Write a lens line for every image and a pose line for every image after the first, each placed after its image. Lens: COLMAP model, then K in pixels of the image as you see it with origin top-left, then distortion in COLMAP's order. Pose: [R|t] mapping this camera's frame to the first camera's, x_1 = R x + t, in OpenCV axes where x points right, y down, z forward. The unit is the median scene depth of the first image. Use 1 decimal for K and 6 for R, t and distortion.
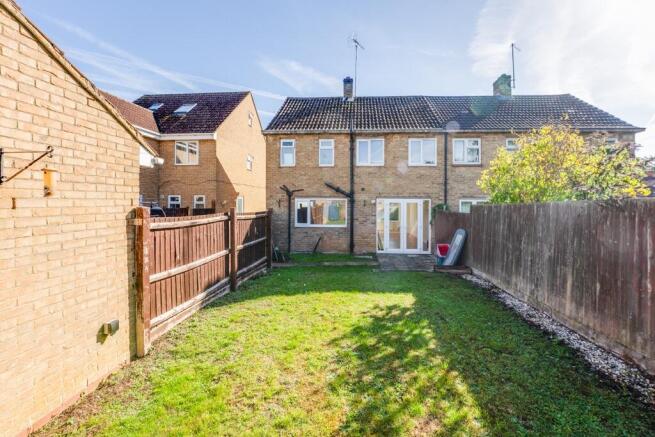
lens RADIAL K [[283.7, 0, 351.8], [0, 283.7, 202.7], [0, 0, 1]] dist [-0.020166, 0.000305]
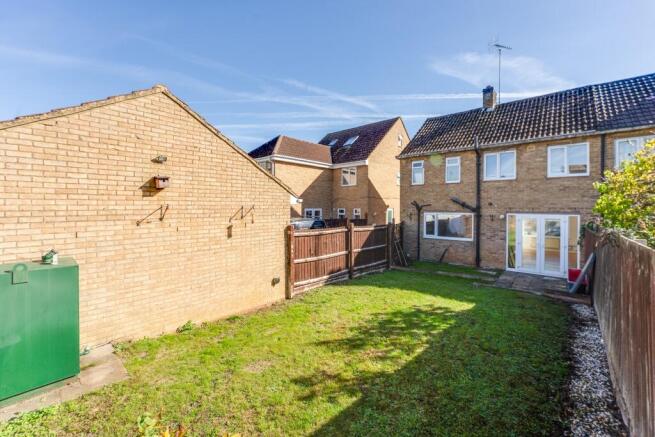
lens RADIAL K [[287.6, 0, 327.3], [0, 287.6, 207.5], [0, 0, 1]] dist [-0.026610, -0.000024]
pose [[0.771293, -0.000749, -0.636480, 0.233297], [-0.001180, 0.999996, -0.002606, -0.032202], [0.636480, 0.002761, 0.771289, -0.130841]]
